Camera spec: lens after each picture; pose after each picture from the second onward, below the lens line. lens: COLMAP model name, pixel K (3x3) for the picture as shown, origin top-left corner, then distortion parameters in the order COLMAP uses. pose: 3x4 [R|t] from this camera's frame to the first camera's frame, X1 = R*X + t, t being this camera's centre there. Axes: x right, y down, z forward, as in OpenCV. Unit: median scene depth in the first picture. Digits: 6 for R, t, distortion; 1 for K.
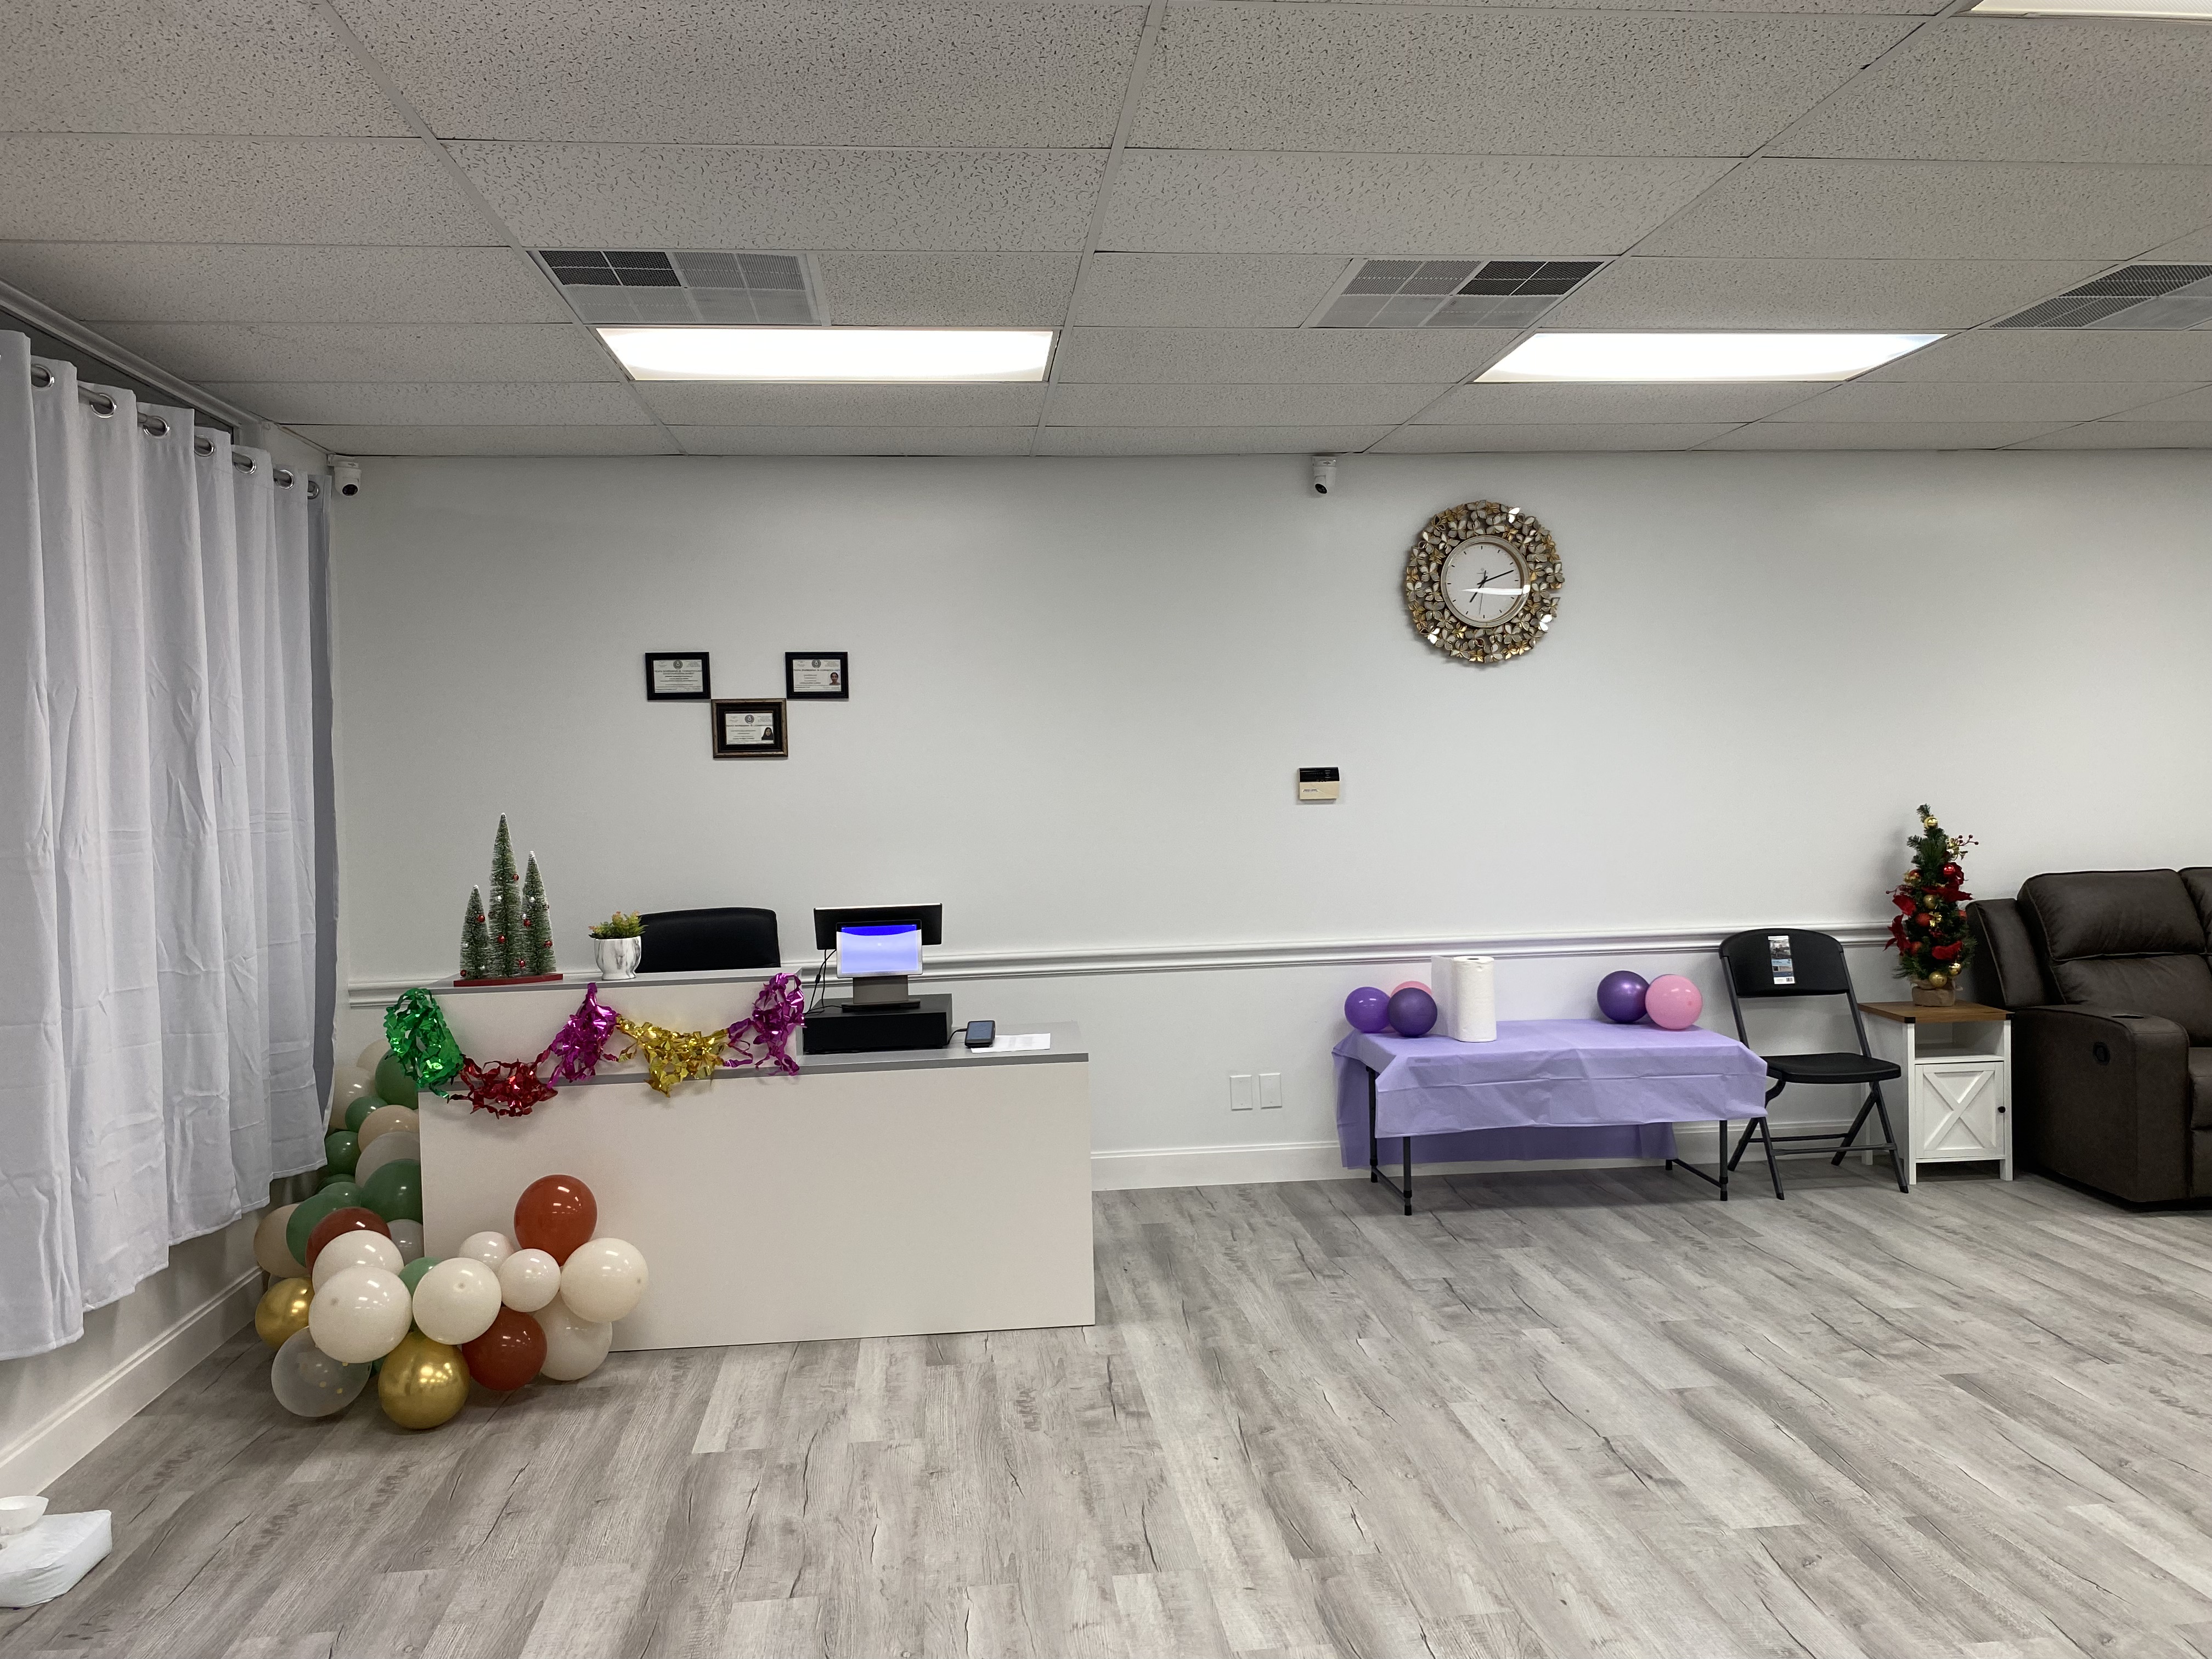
lens RADIAL K [[1651.1, 0, 1129.3], [0, 1651.1, 839.0], [0, 0, 1]] dist [0.025879, -0.028893]
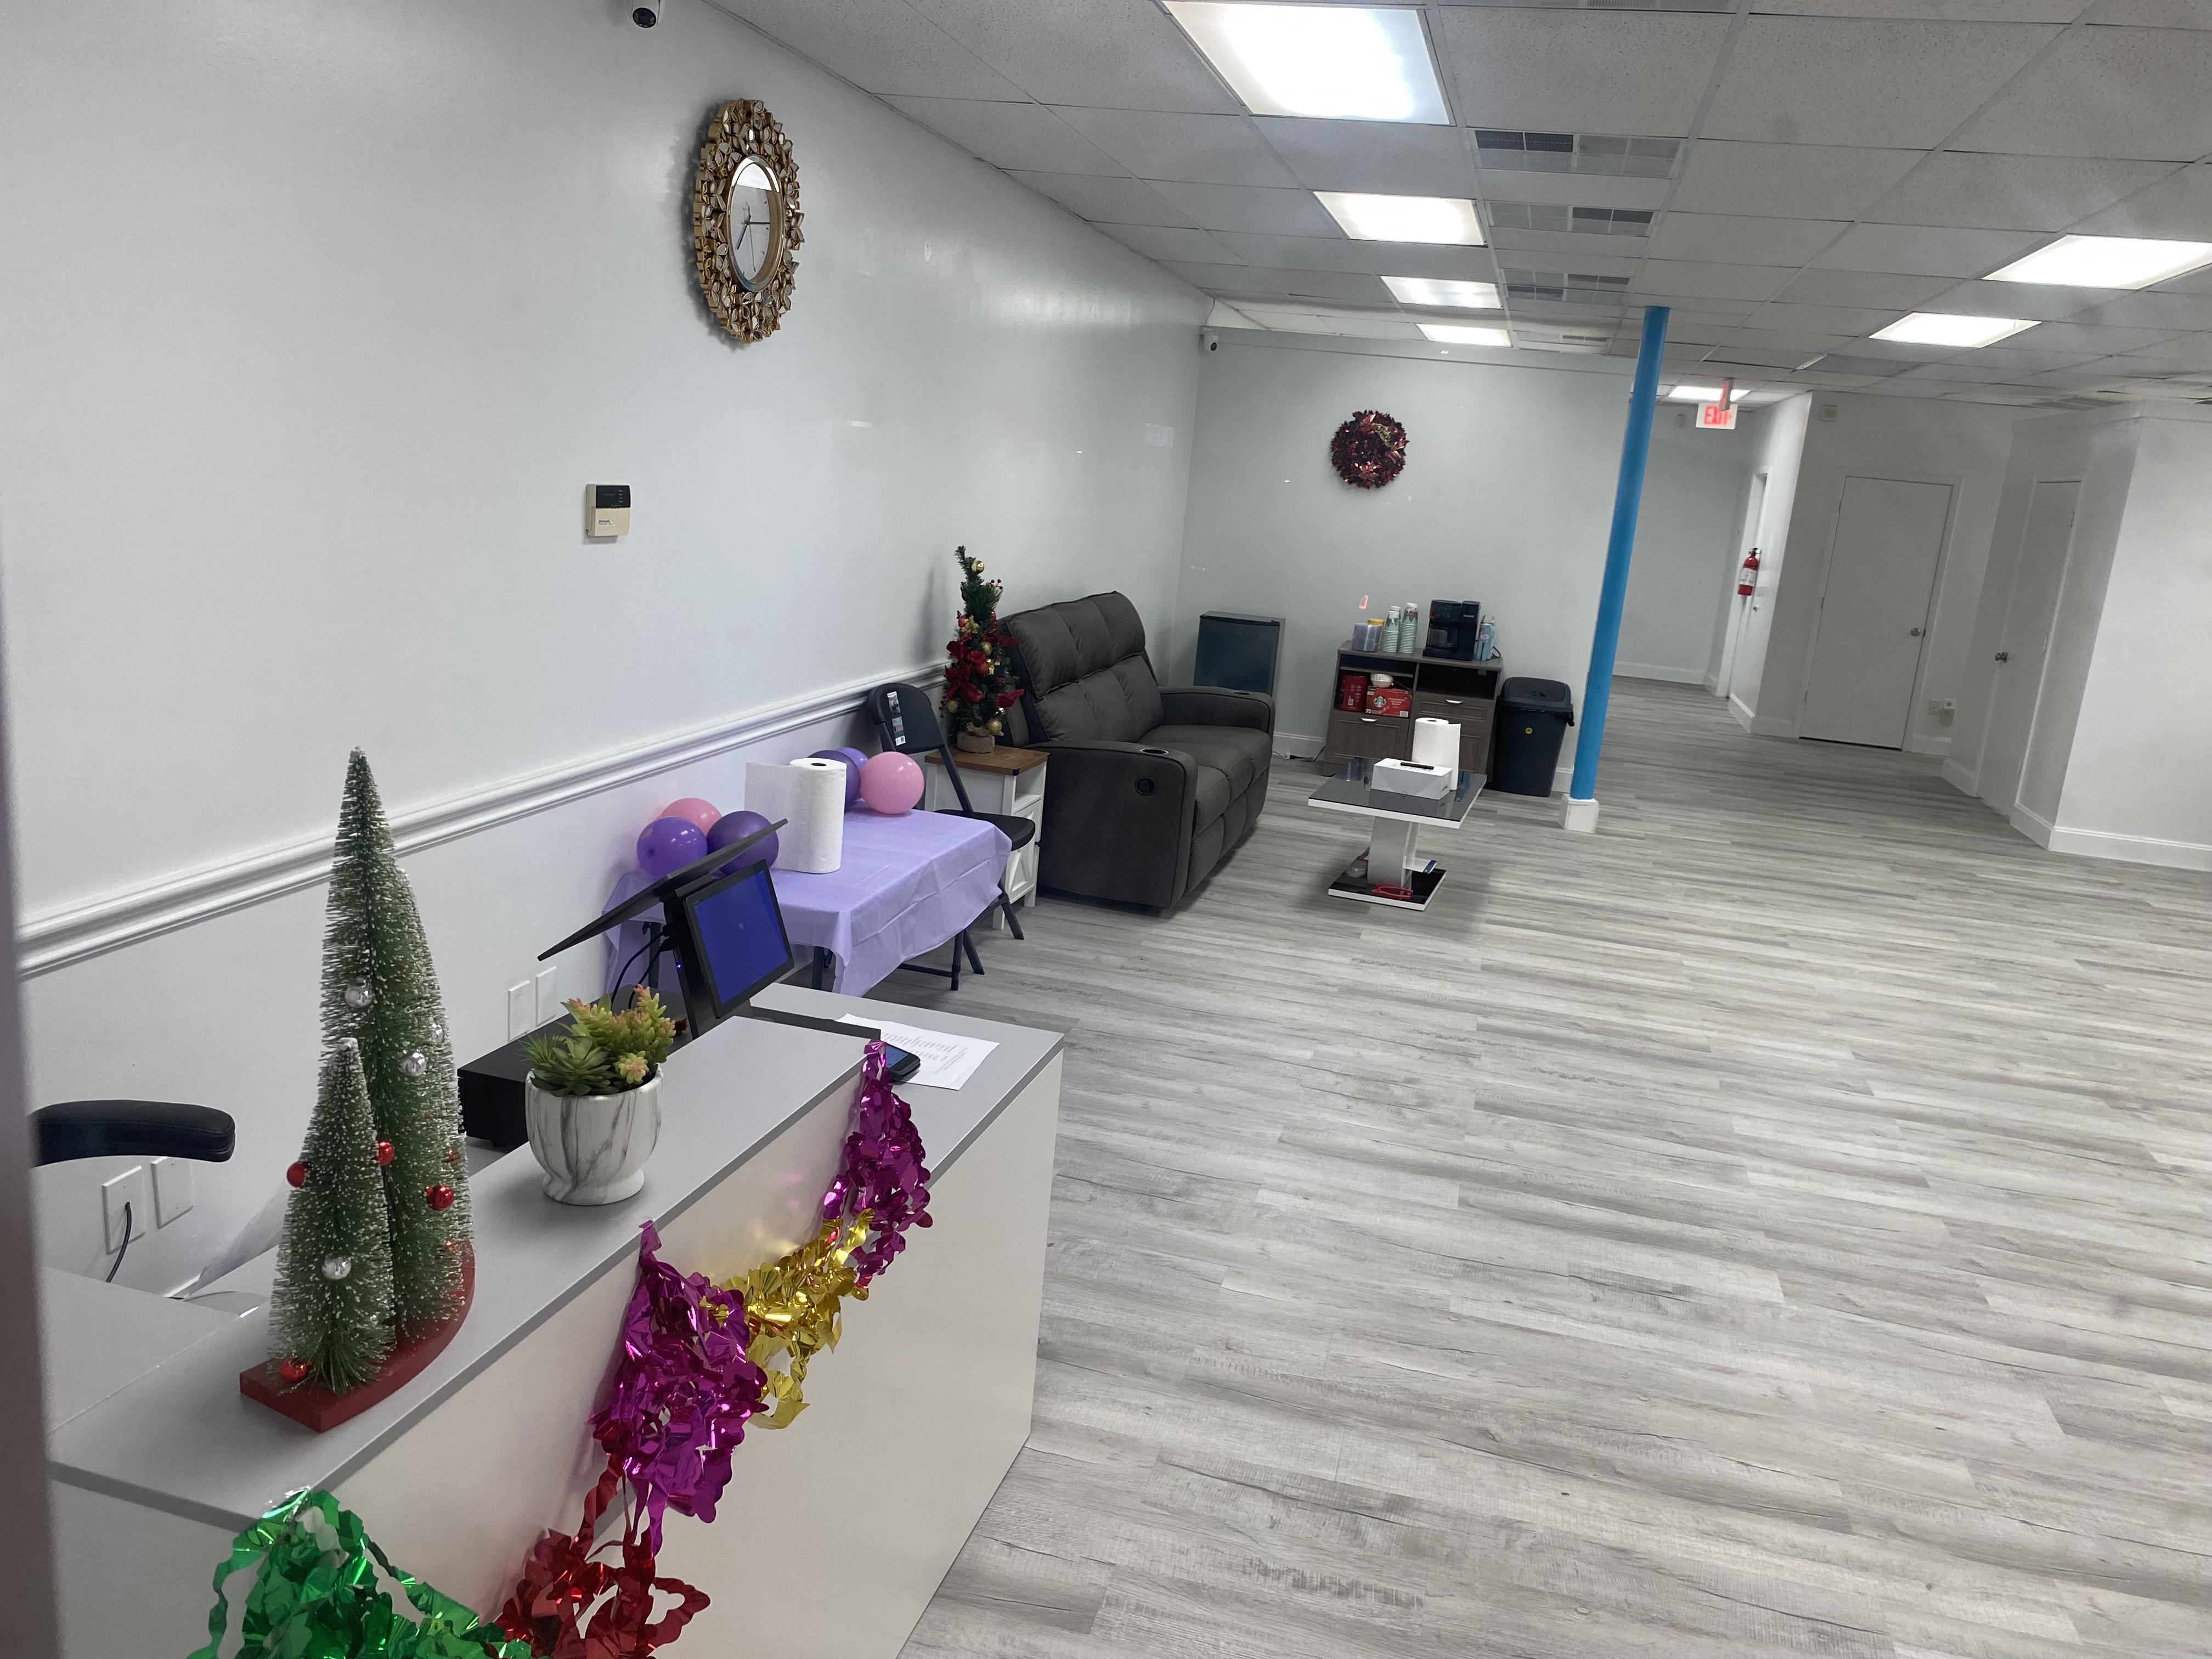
lens RADIAL K [[1651.1, 0, 1129.3], [0, 1651.1, 839.0], [0, 0, 1]] dist [0.025879, -0.028893]
pose [[0.343519, -0.155775, 0.926137, -0.591948], [-0.068107, 0.979419, 0.189999, -0.060679], [-0.936673, -0.128345, 0.325840, 0.813538]]
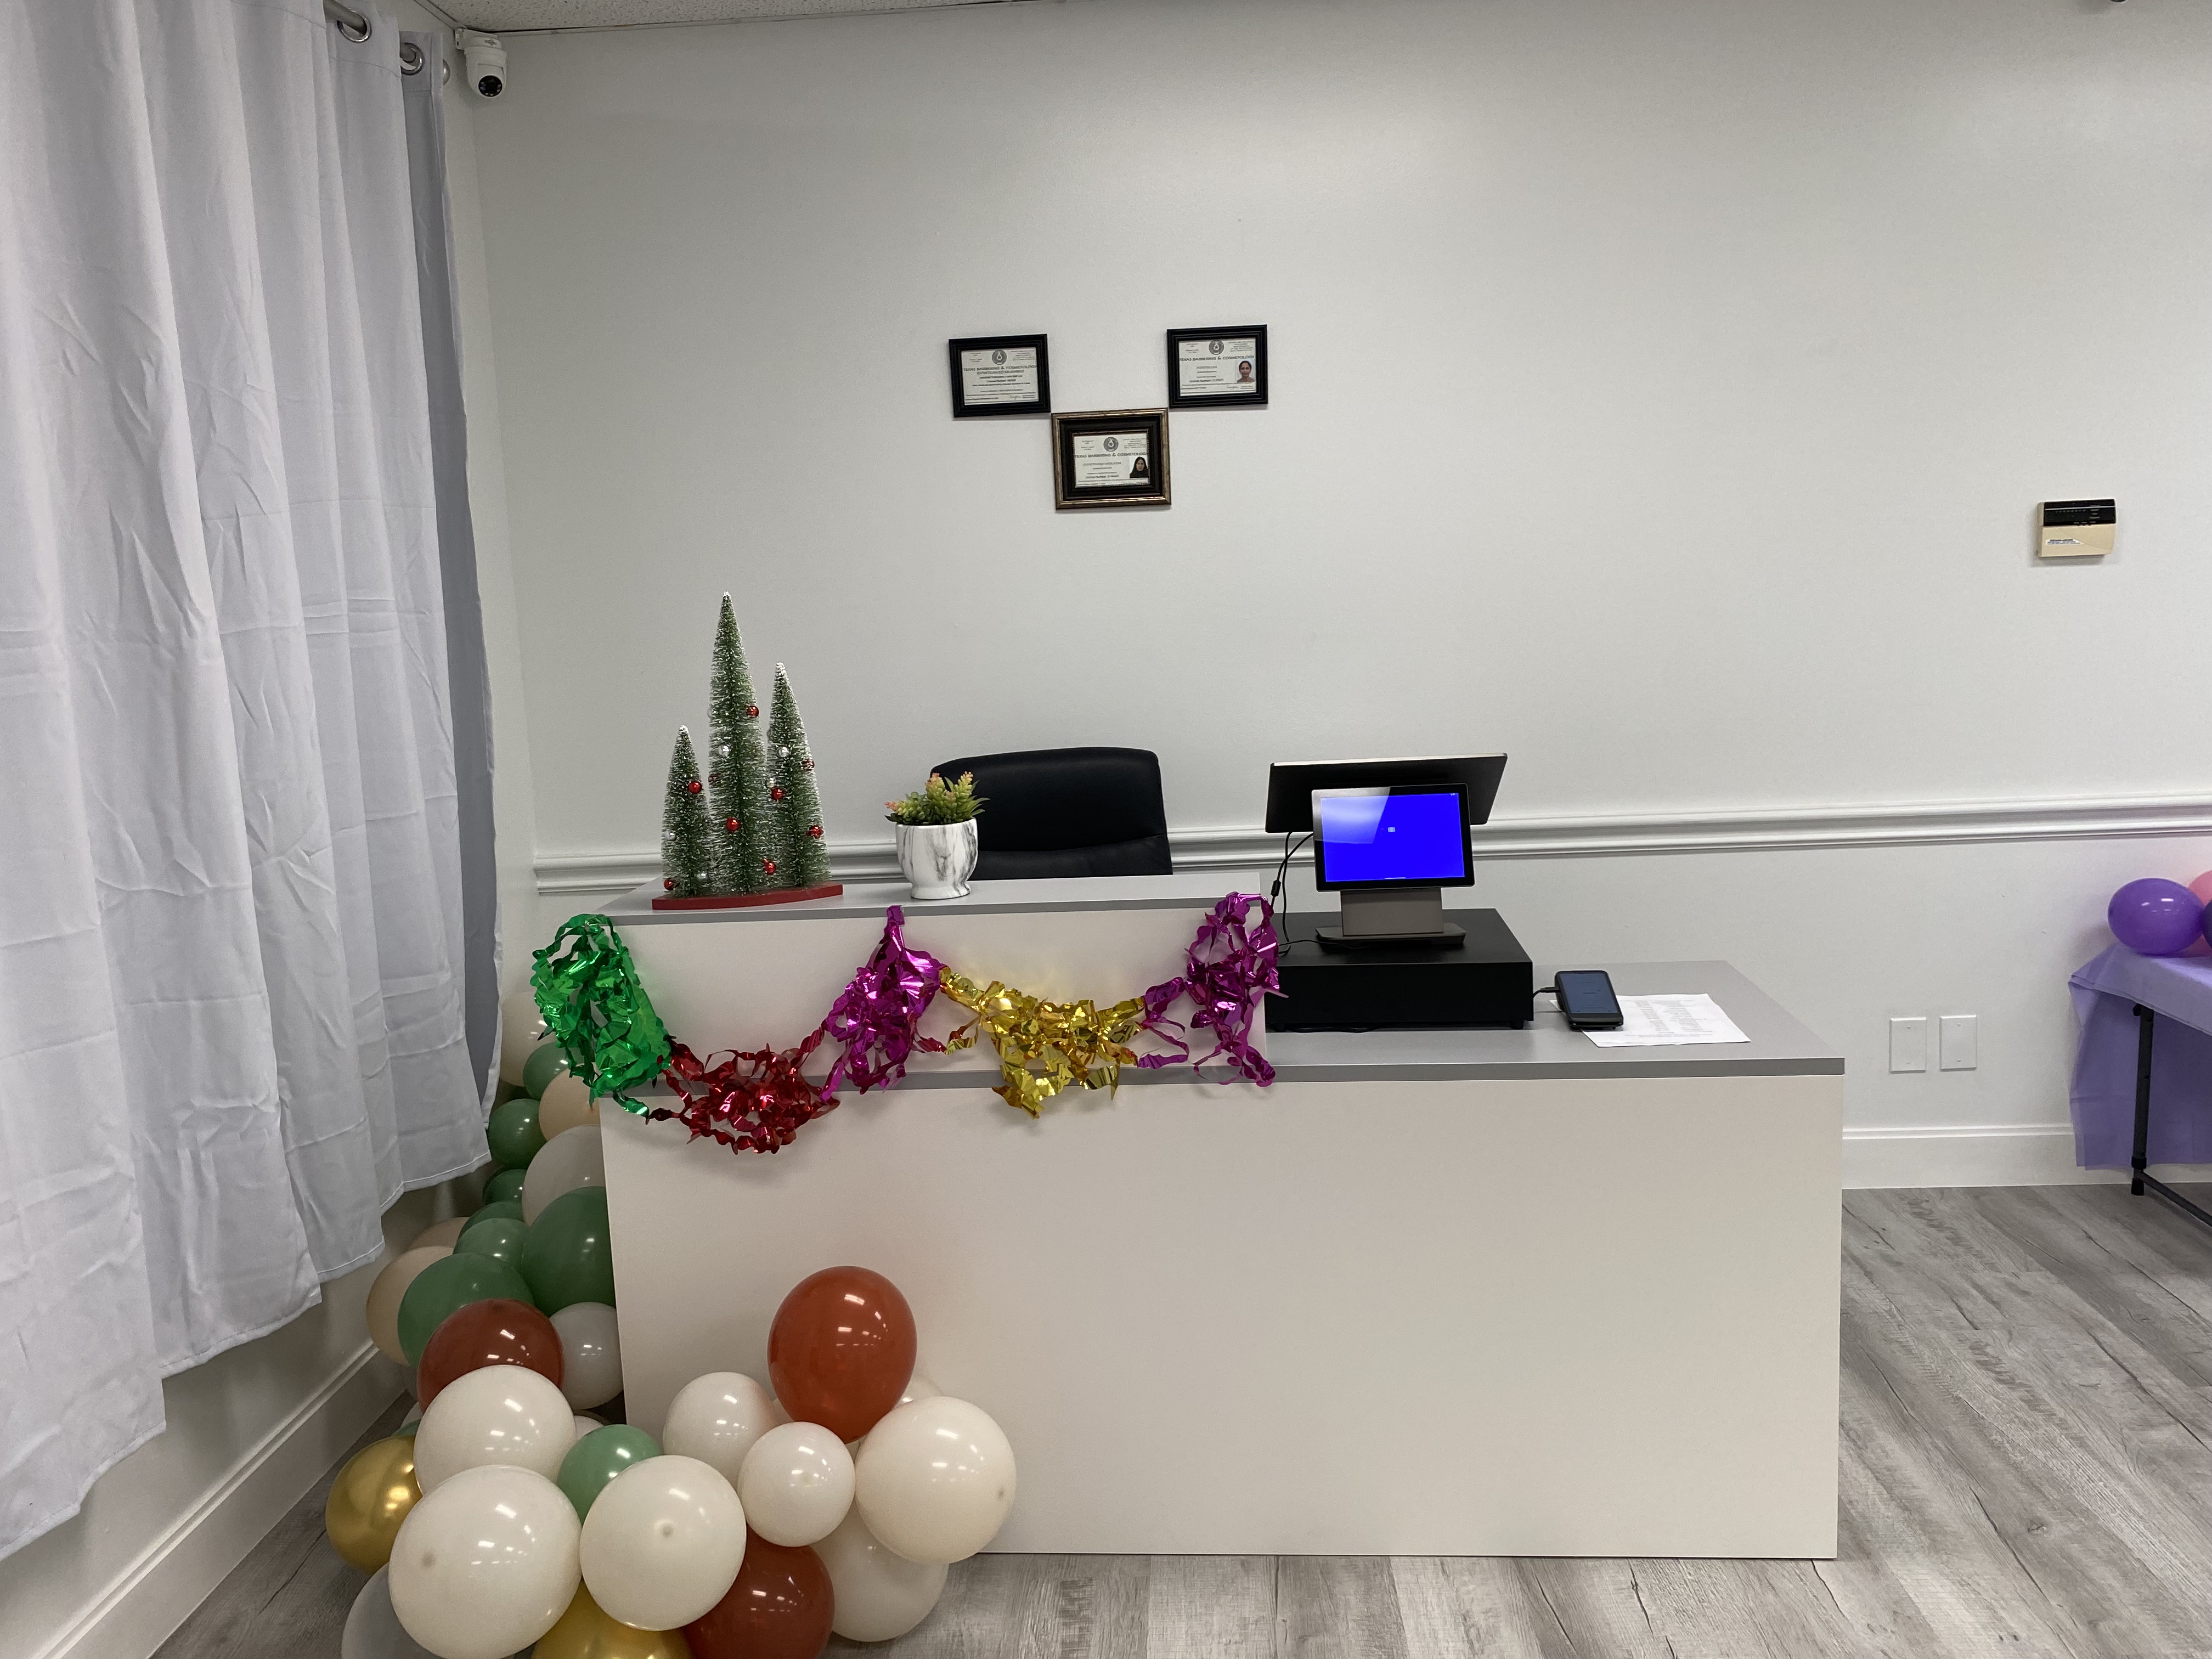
lens RADIAL K [[1614.4, 0, 1106.0], [0, 1614.4, 829.5], [0, 0, 1]] dist [0.121950, -0.147333]
pose [[0.986517, 0.006047, -0.163550, -0.168575], [0.013313, 0.993041, 0.117018, 0.000592], [0.163119, -0.117617, 0.979570, 0.492095]]
